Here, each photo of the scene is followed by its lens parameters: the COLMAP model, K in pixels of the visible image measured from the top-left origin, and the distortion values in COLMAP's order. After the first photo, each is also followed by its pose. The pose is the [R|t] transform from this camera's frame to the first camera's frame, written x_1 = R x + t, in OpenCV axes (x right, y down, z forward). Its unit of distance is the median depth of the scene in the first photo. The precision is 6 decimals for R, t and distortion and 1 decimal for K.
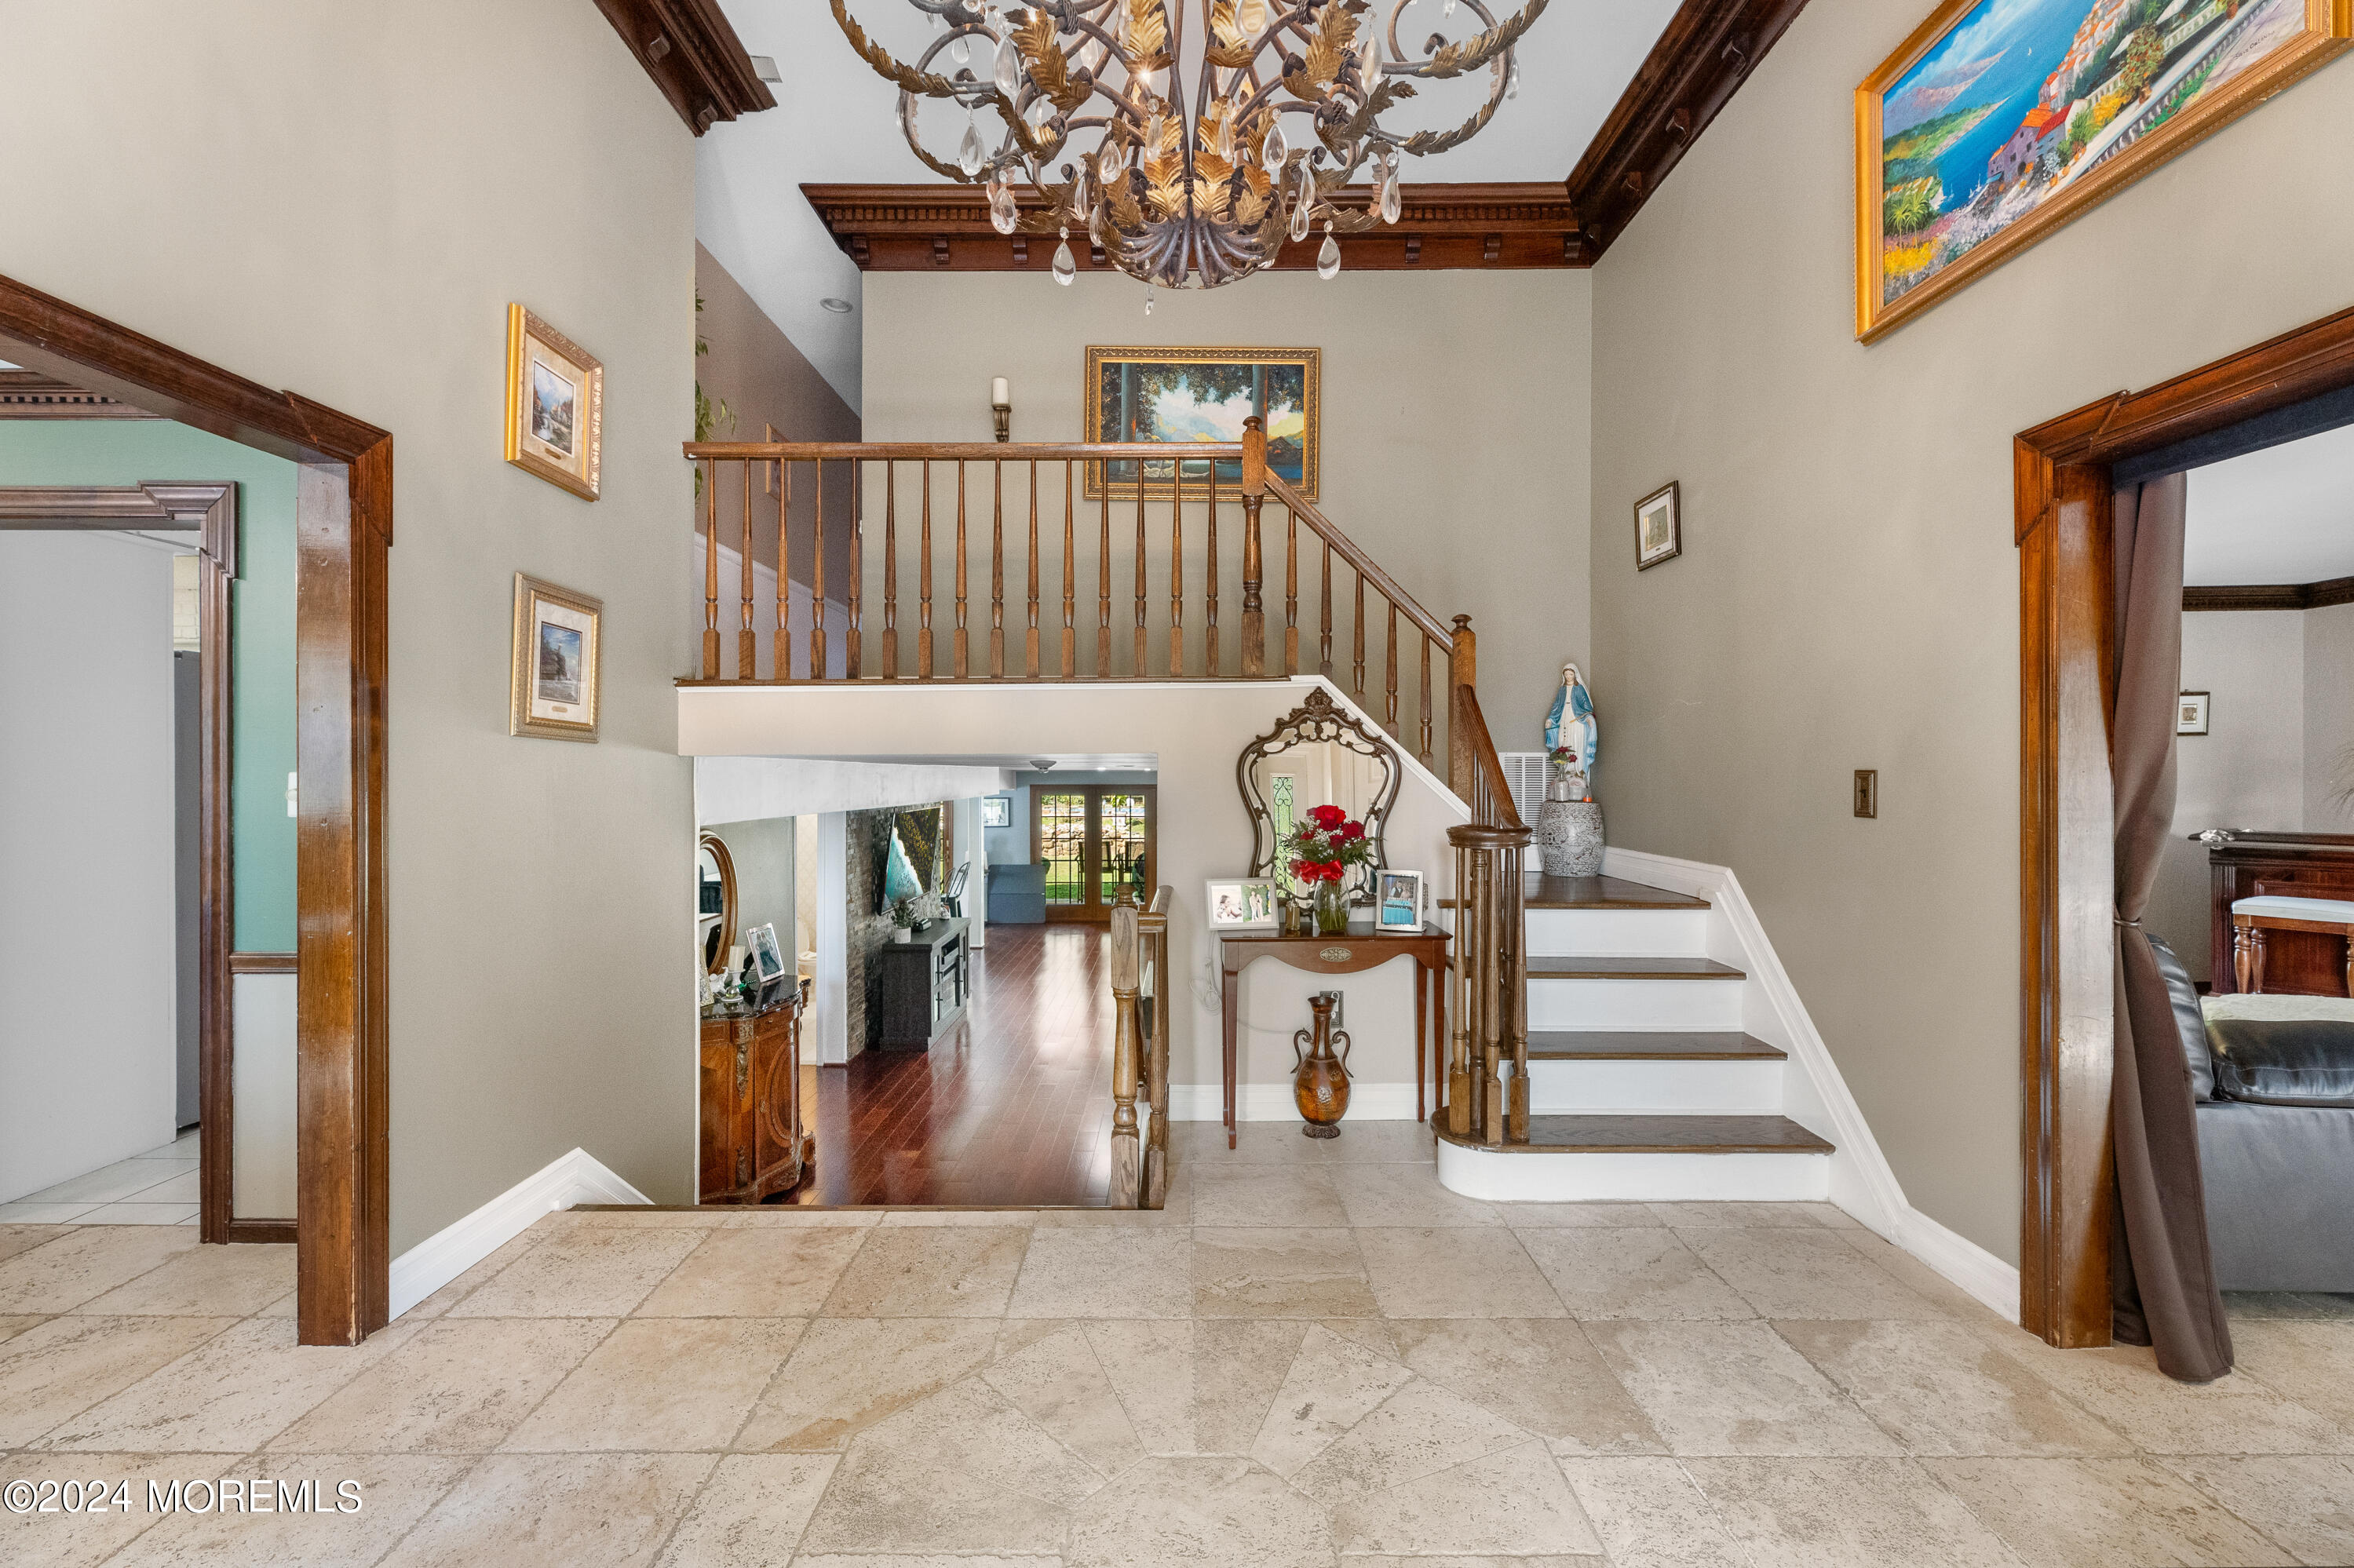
lens RADIAL K [[951.9, 0, 1179.8], [0, 951.9, 765.8], [0, 0, 1]] dist [0.000376, -0.000083]
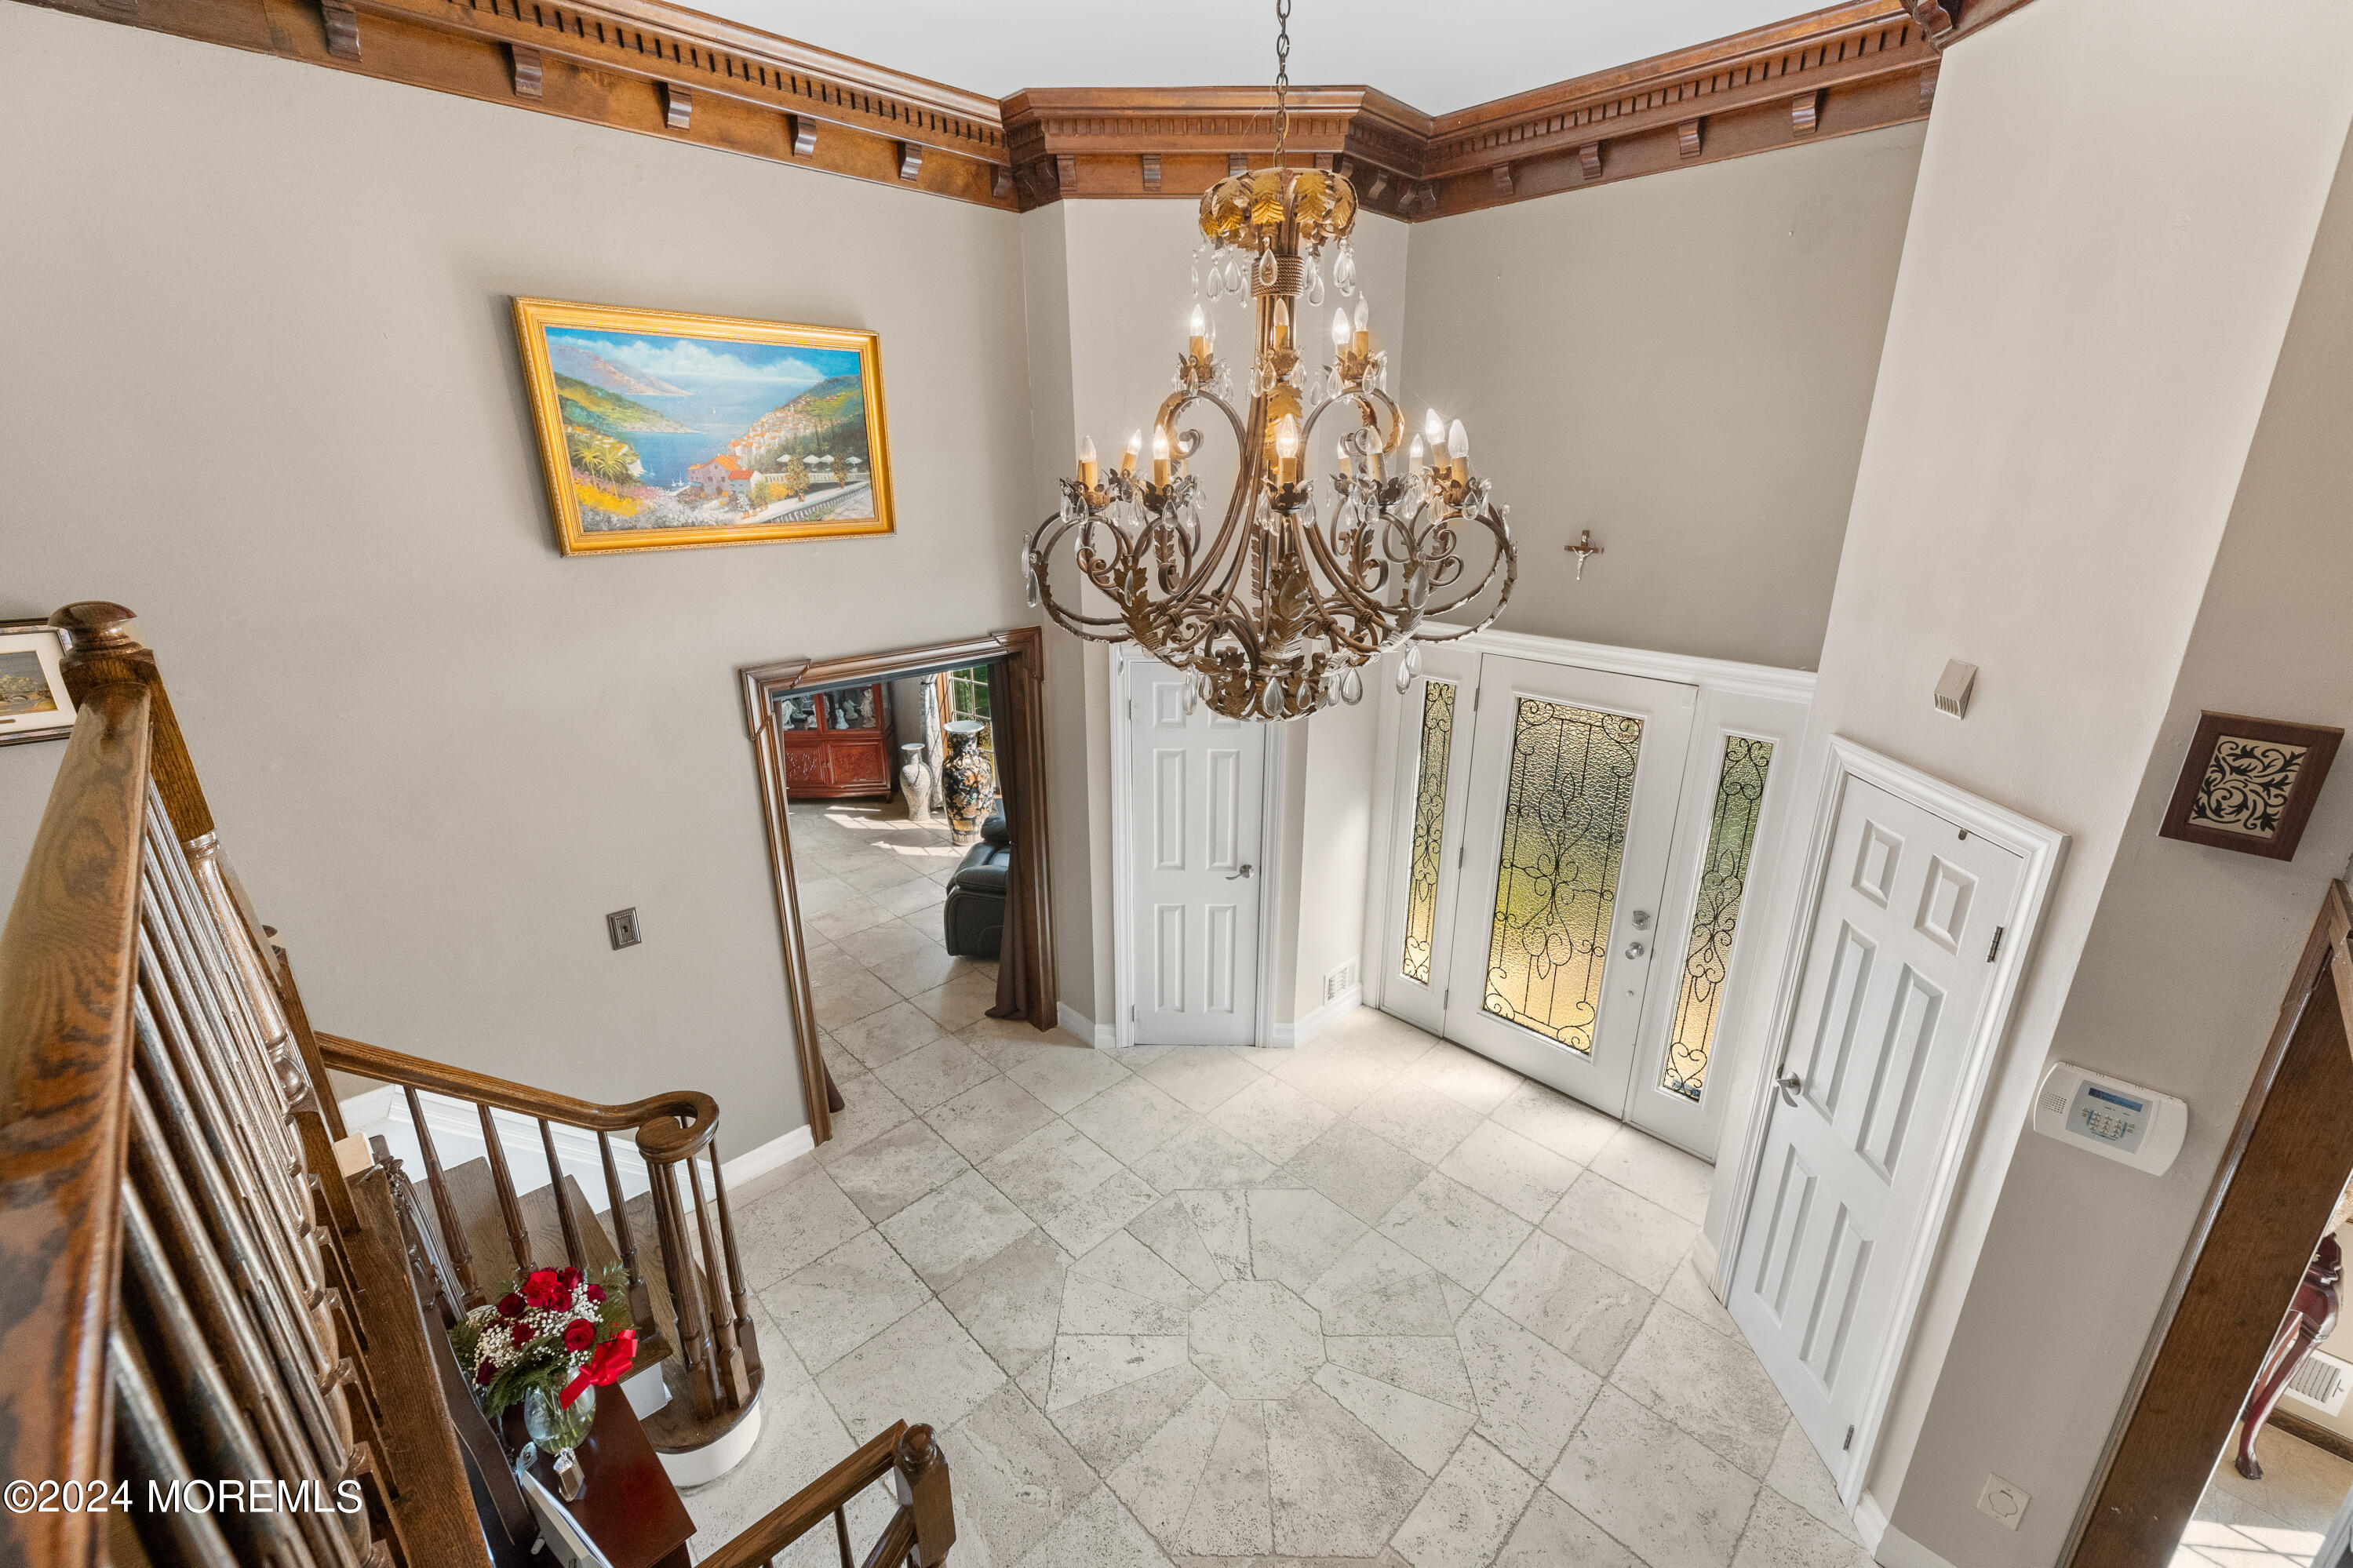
lens RADIAL K [[951.4, 0, 1179.3], [0, 951.4, 765.8], [0, 0, 1]] dist [0.000376, -0.000083]
pose [[-0.713856, -0.213004, 0.667112, -0.659640], [-0.000788, 0.952863, 0.303399, -0.644670], [-0.700292, 0.216058, -0.680375, 1.532400]]
